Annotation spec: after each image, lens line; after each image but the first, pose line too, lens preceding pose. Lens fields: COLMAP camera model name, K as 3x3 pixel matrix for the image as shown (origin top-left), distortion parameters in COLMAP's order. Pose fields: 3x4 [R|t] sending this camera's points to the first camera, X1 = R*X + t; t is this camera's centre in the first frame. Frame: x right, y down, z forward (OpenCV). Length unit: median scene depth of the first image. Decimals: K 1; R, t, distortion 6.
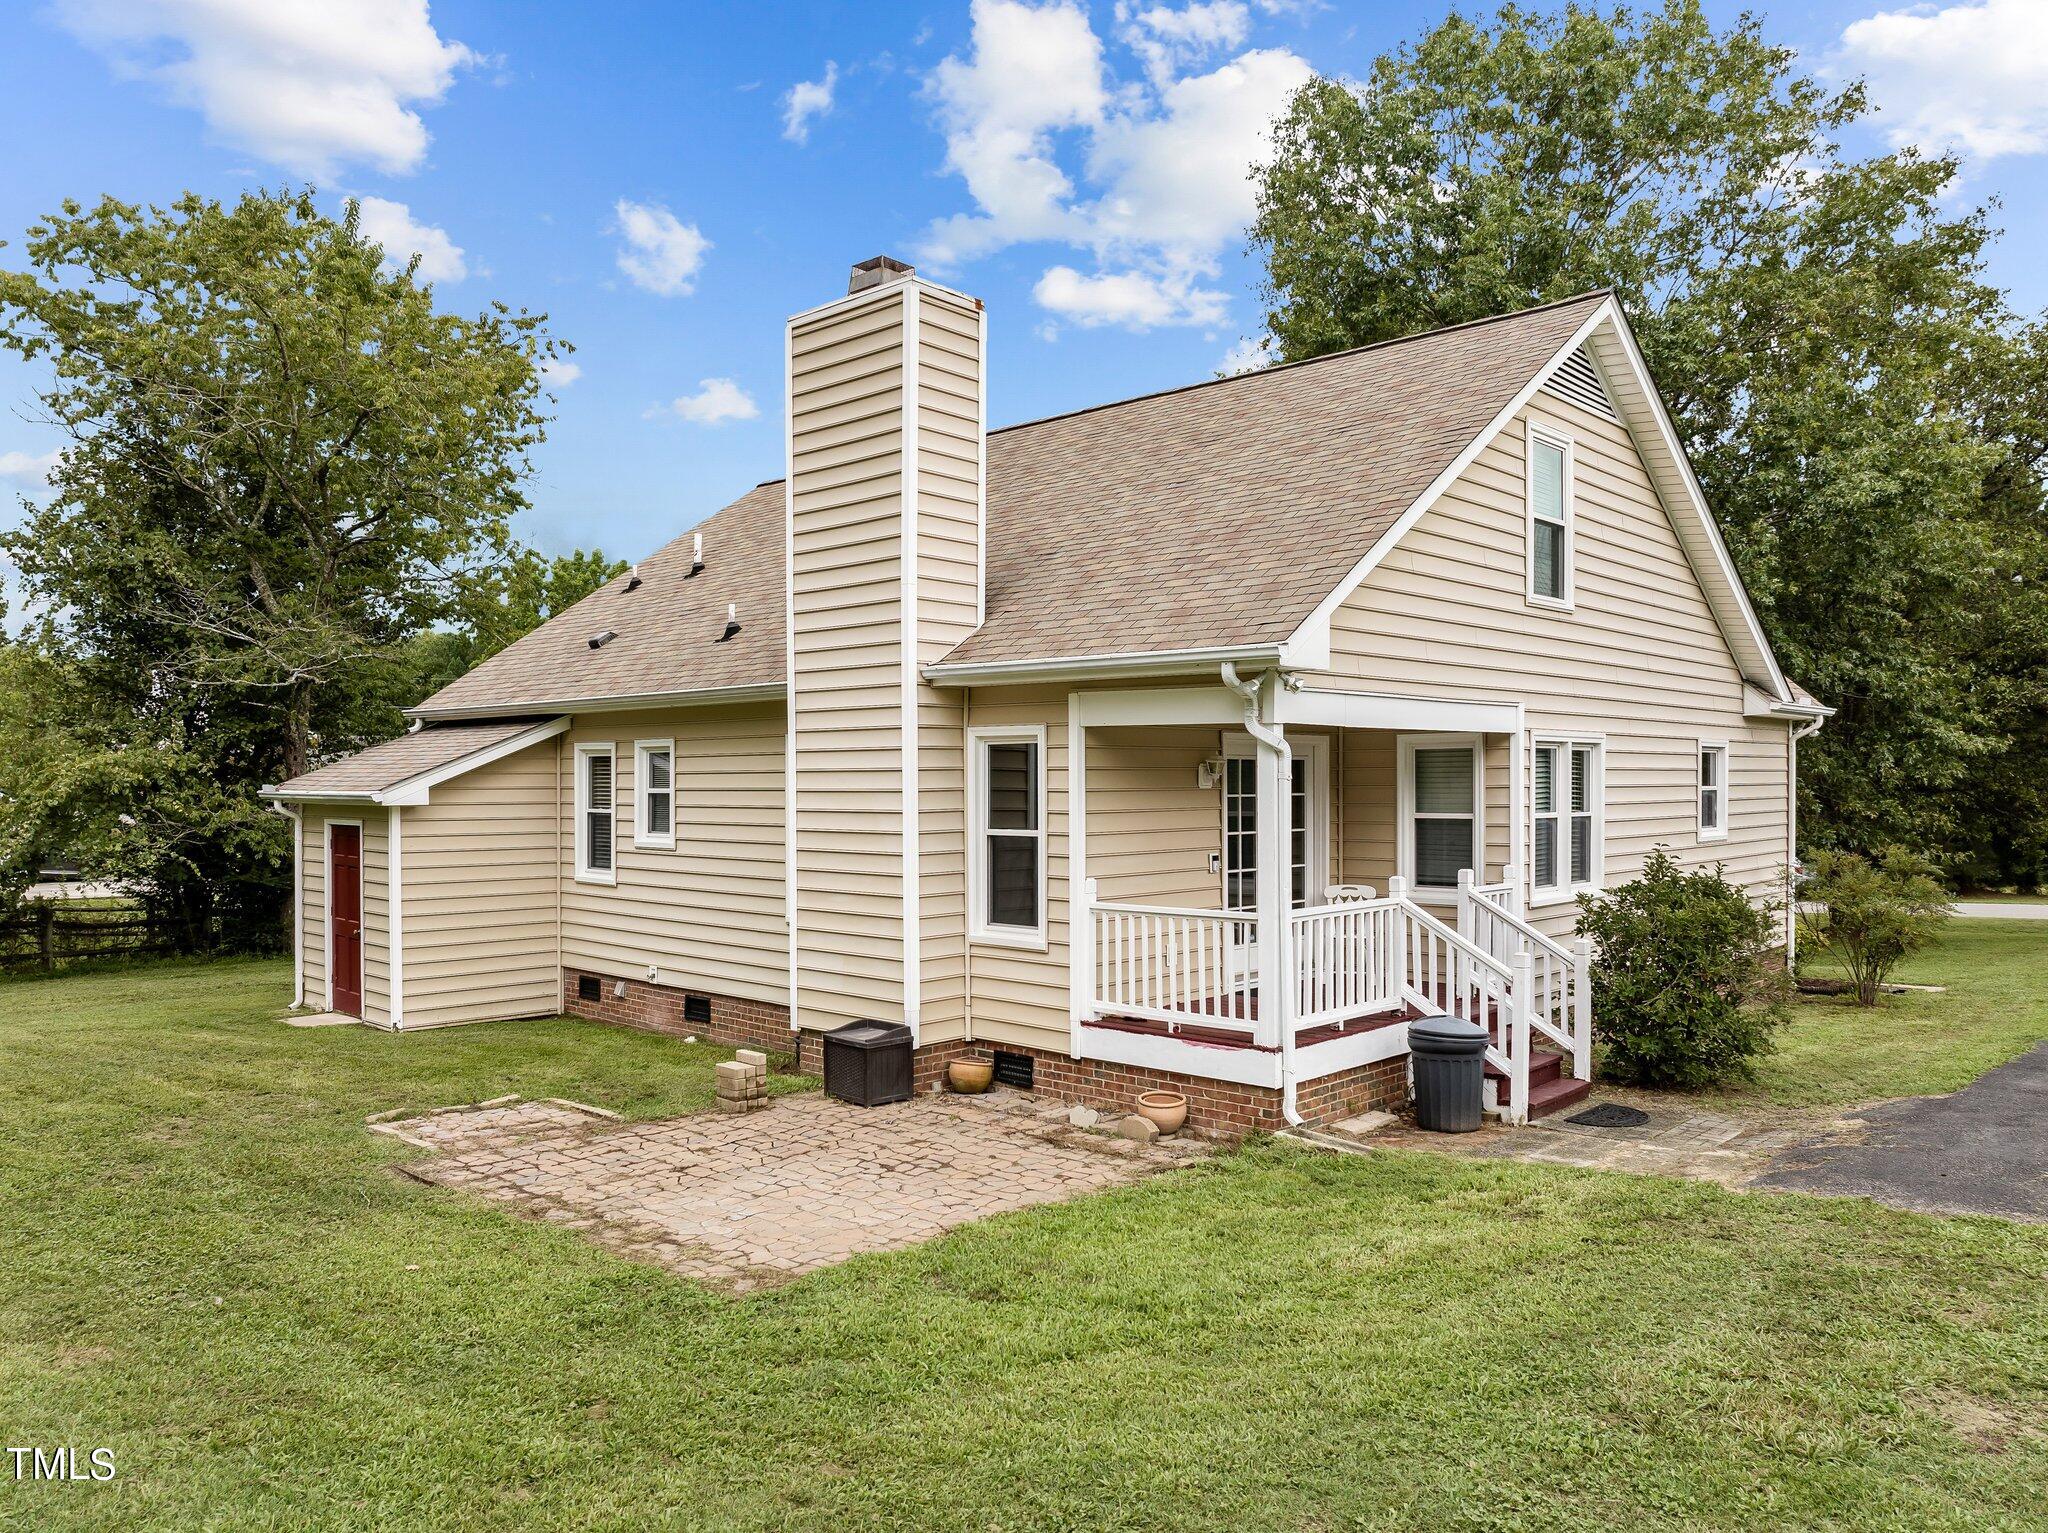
lens RADIAL K [[1467.6, 0, 1024.0], [0, 1467.6, 766.5], [0, 0, 1]] dist [-0.022183, -0.006156]
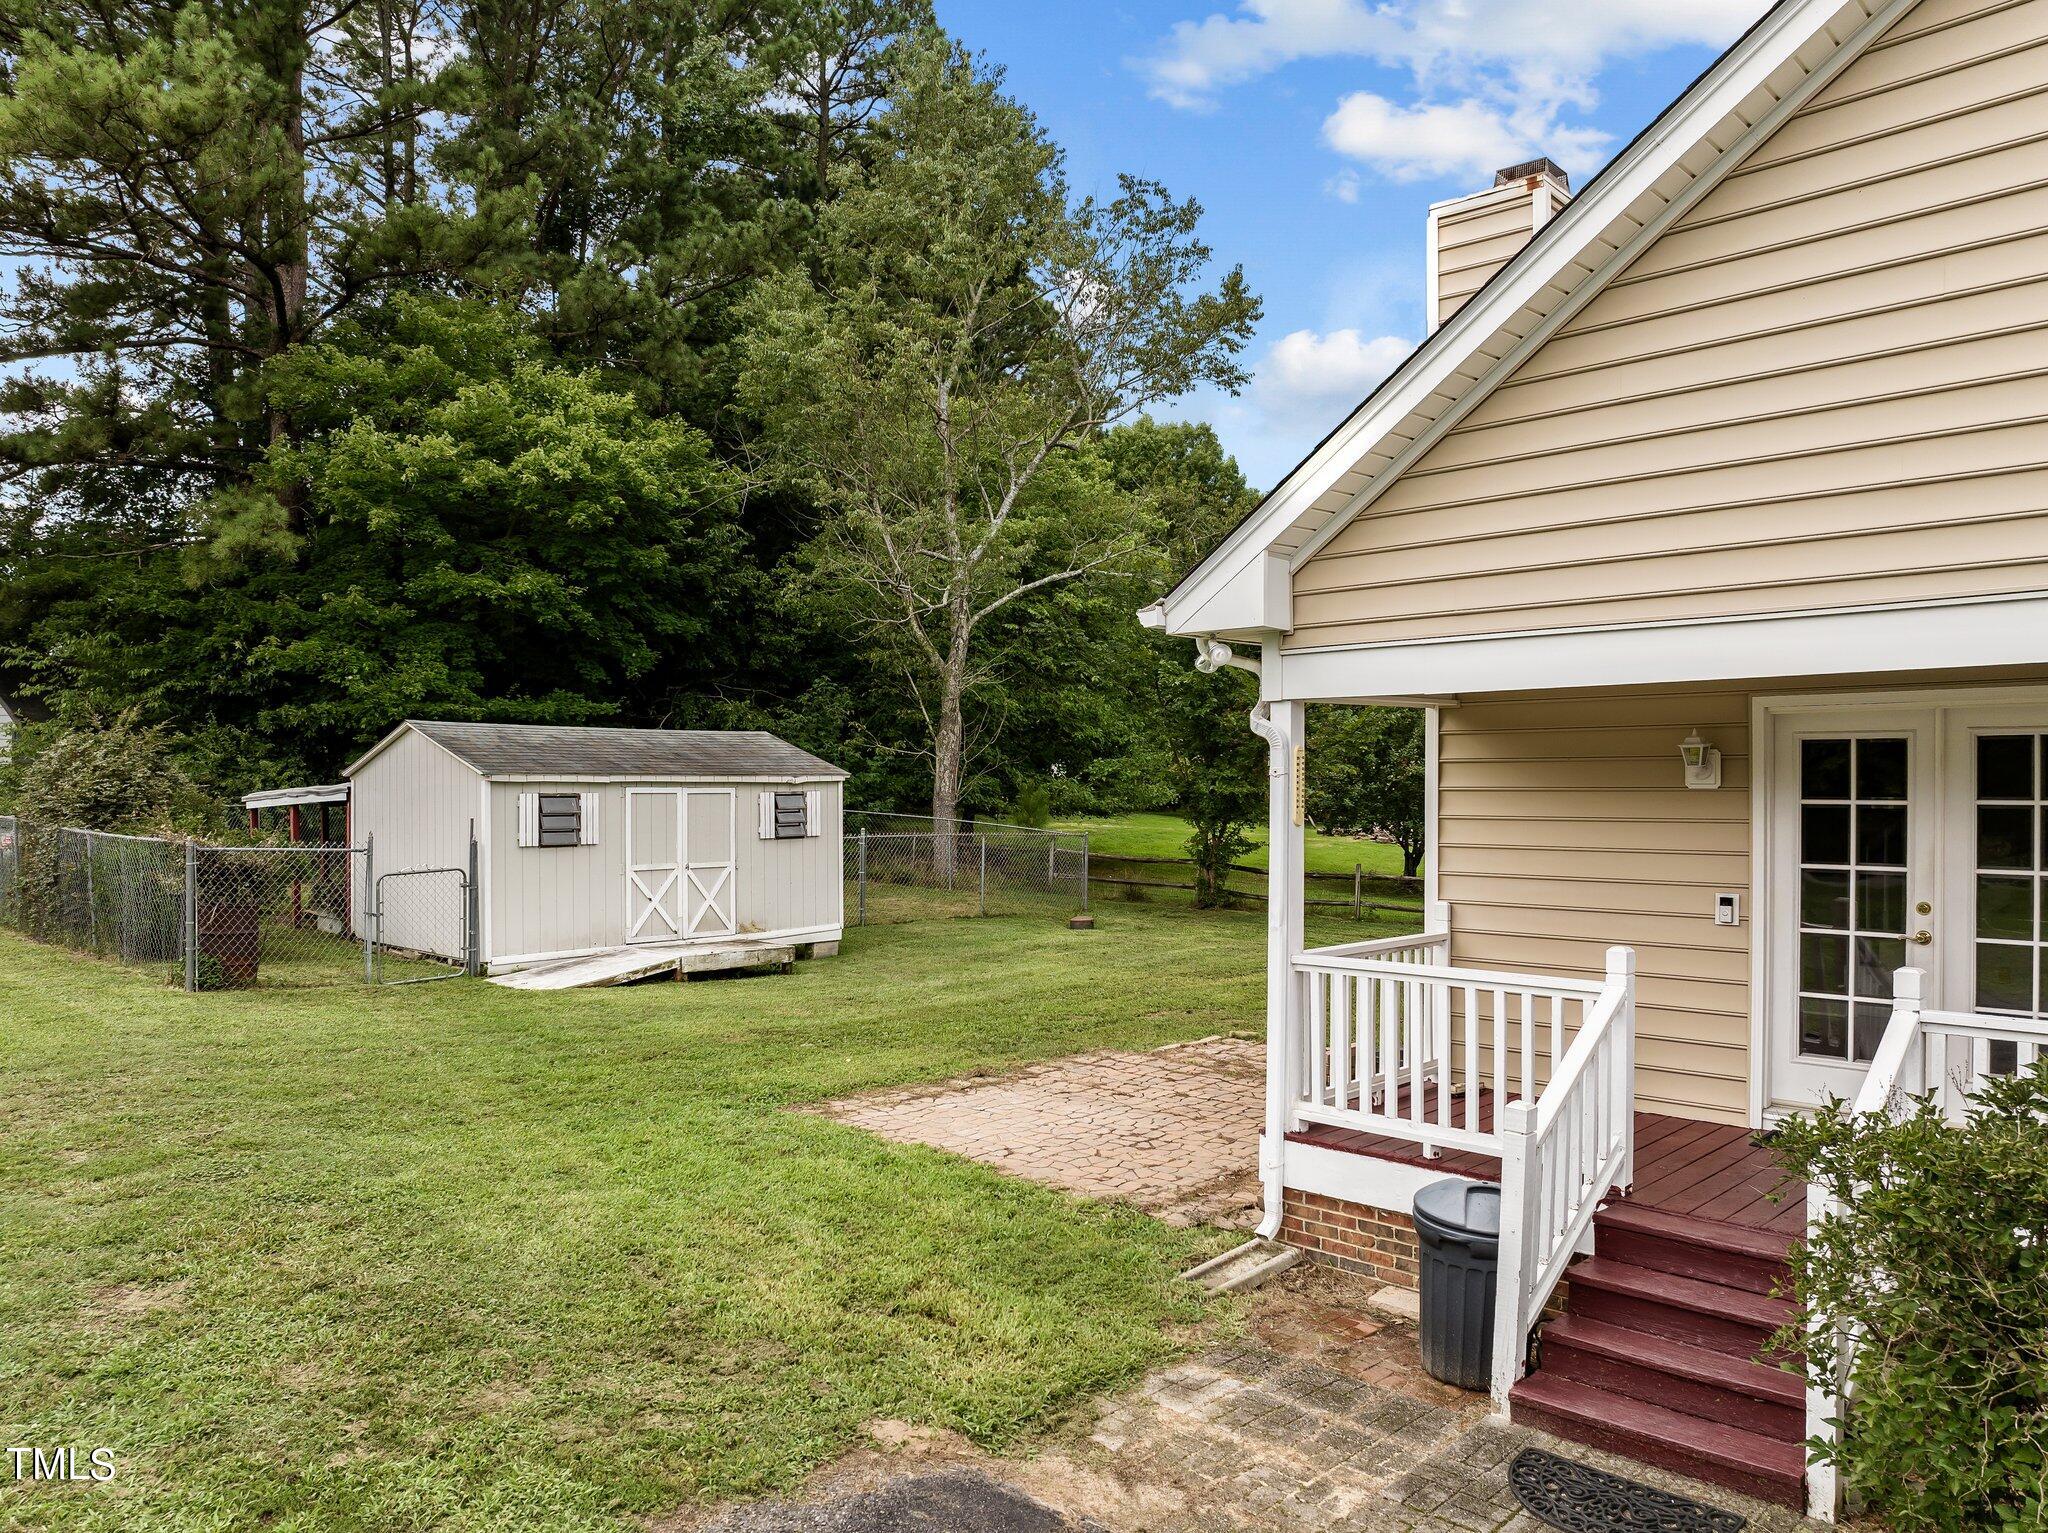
lens RADIAL K [[1458.0, 0, 1024.0], [0, 1458.0, 766.5], [0, 0, 1]] dist [-0.035443, 0.001352]
pose [[-0.017416, -0.007800, -0.999818, 0.953720], [0.007065, 0.999944, -0.007925, 0.010898], [0.999823, -0.007202, -0.017360, 0.916752]]
